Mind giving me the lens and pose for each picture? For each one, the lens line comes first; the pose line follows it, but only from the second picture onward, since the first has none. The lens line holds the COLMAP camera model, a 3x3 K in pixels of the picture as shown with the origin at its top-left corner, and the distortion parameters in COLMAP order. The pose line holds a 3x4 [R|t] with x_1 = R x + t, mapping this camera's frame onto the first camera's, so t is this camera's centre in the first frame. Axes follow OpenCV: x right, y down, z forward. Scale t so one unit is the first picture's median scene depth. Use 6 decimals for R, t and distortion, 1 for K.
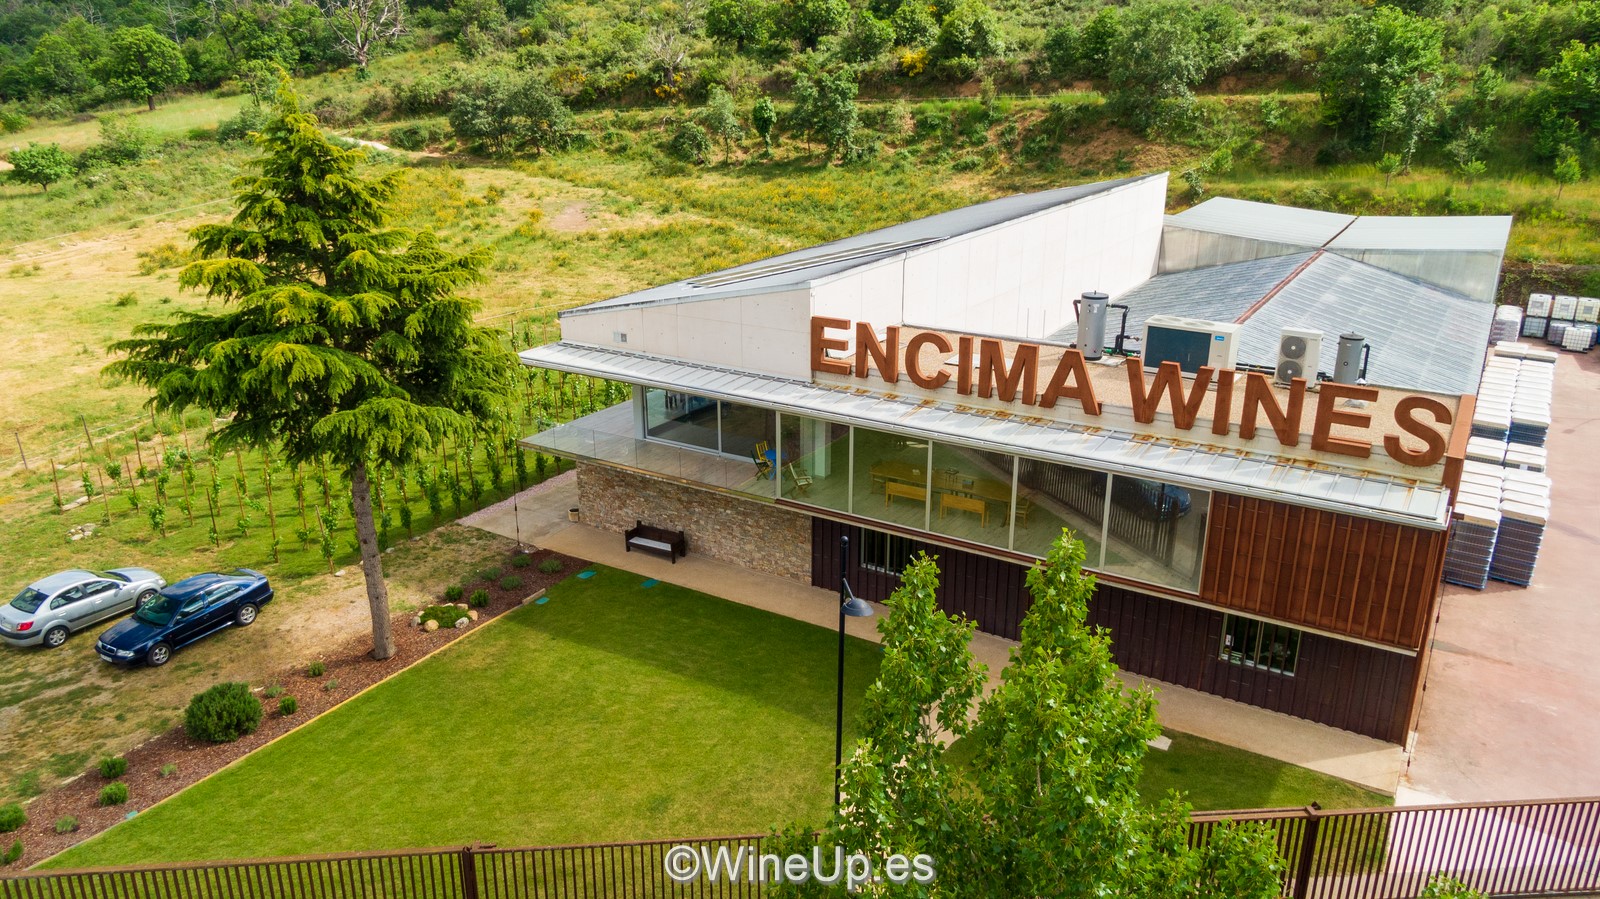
lens RADIAL K [[1151.4, 0, 800.0], [0, 1151.4, 449.5], [0, 0, 1]] dist [0.060265, -0.100751]
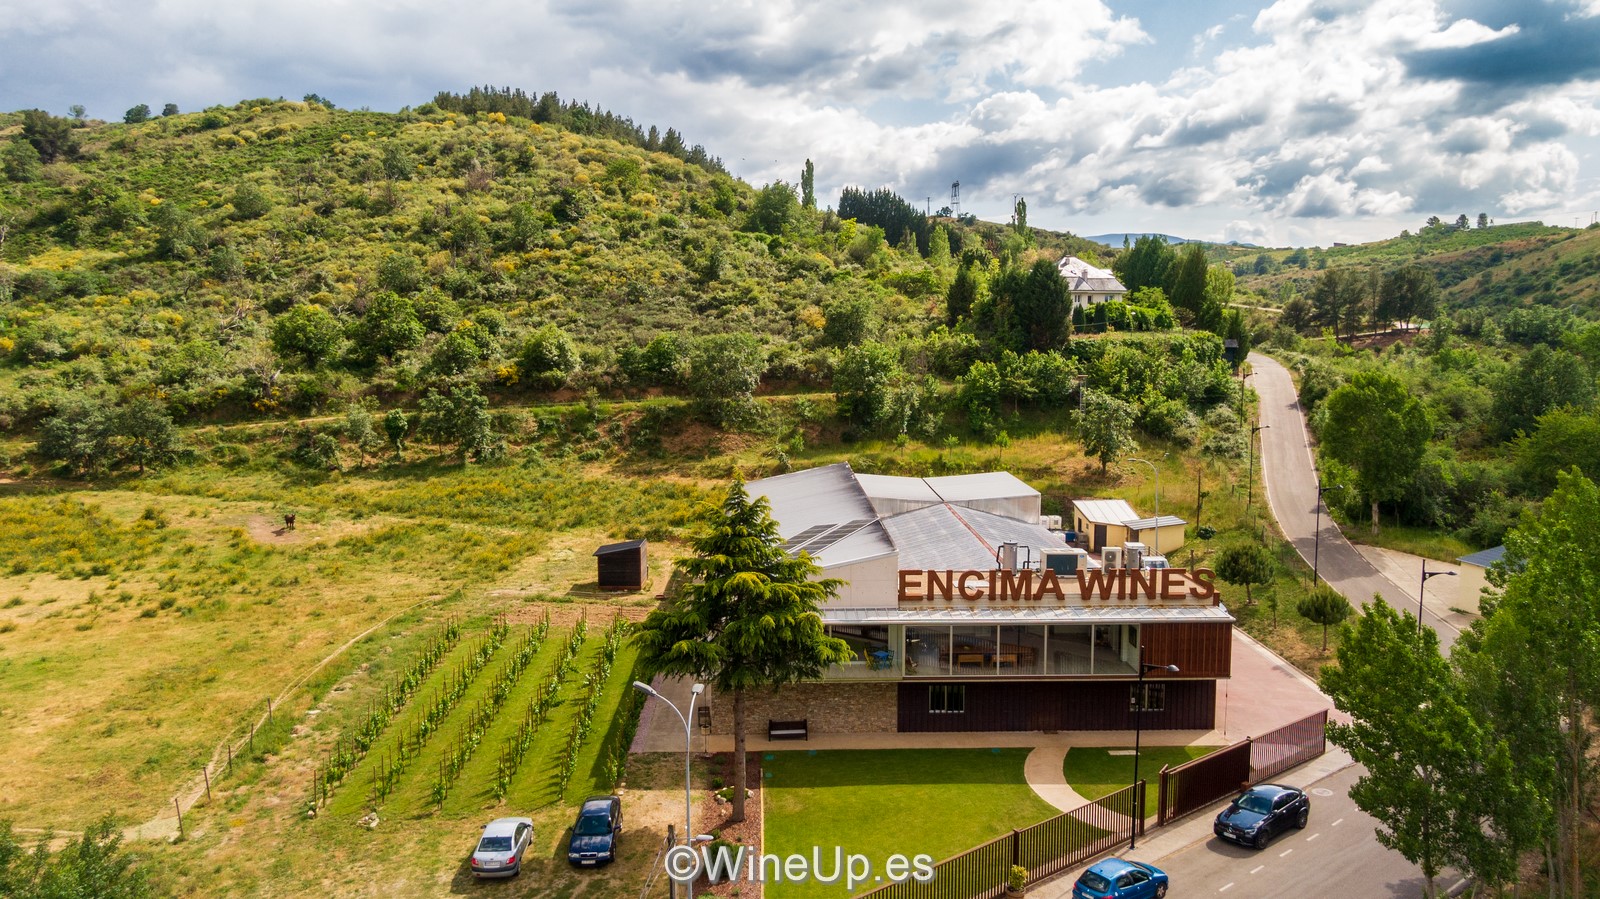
lens RADIAL K [[1151.4, 0, 800.0], [0, 1151.4, 449.5], [0, 0, 1]] dist [0.060265, -0.100751]
pose [[0.835068, -0.064689, 0.546330, -0.346494], [0.180954, 0.970104, -0.161722, -0.011860], [-0.519535, 0.233909, 0.821809, -0.138308]]
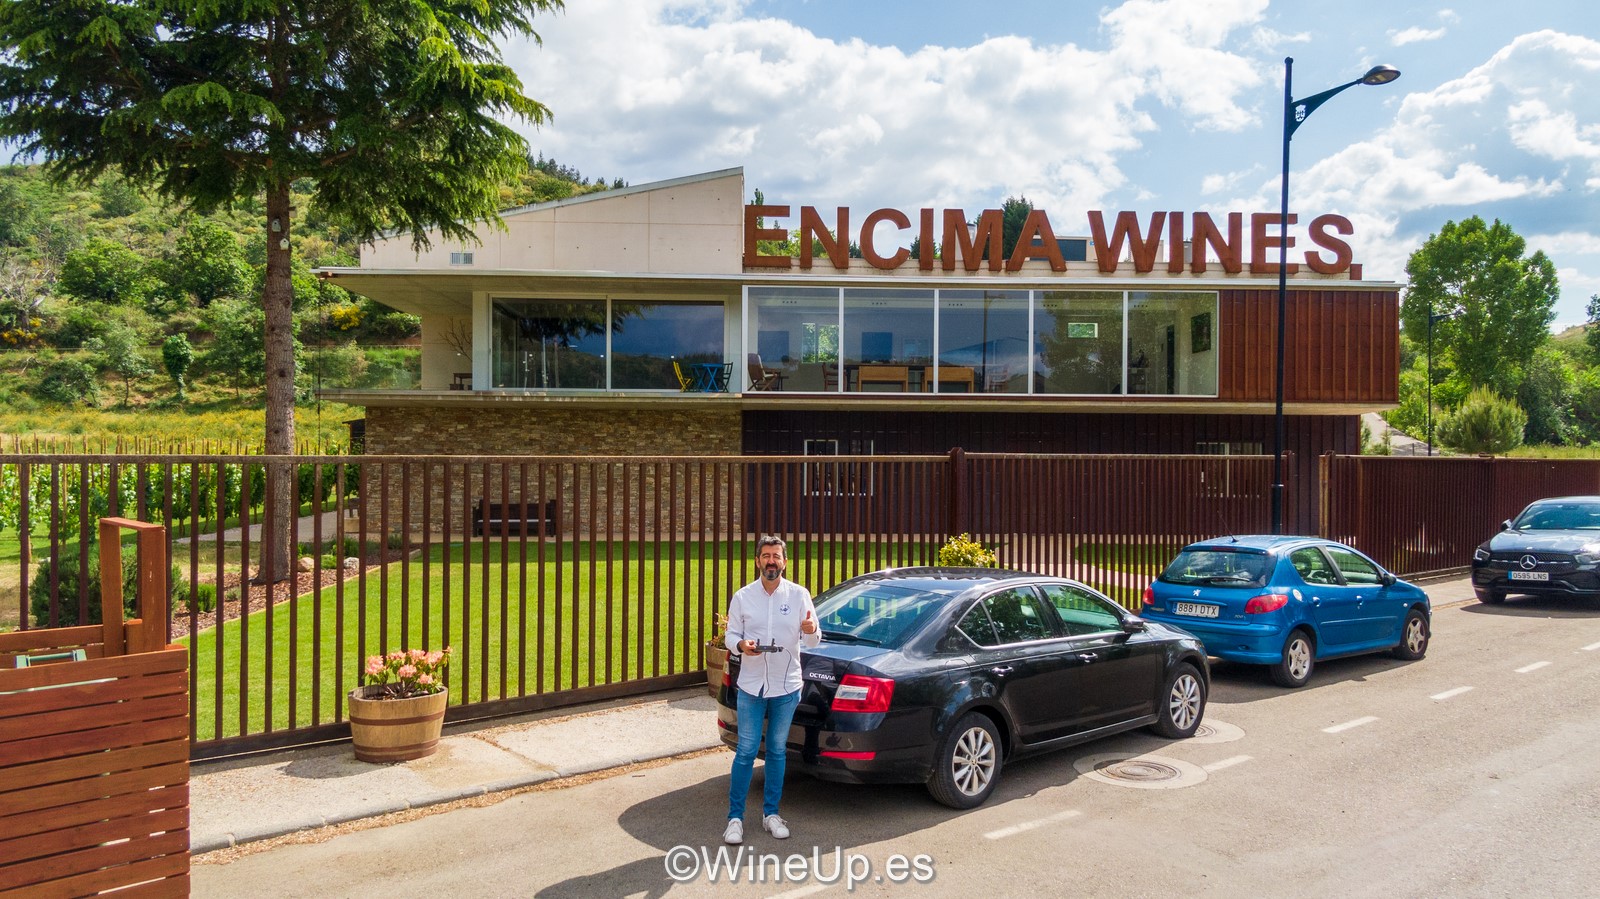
lens RADIAL K [[1147.6, 0, 800.0], [0, 1147.6, 449.5], [0, 0, 1]] dist [0.042442, -0.051657]
pose [[0.822939, 0.008162, 0.568071, -0.150037], [0.176729, 0.946611, -0.269620, 0.102404], [-0.539943, 0.322276, 0.777560, 0.106082]]
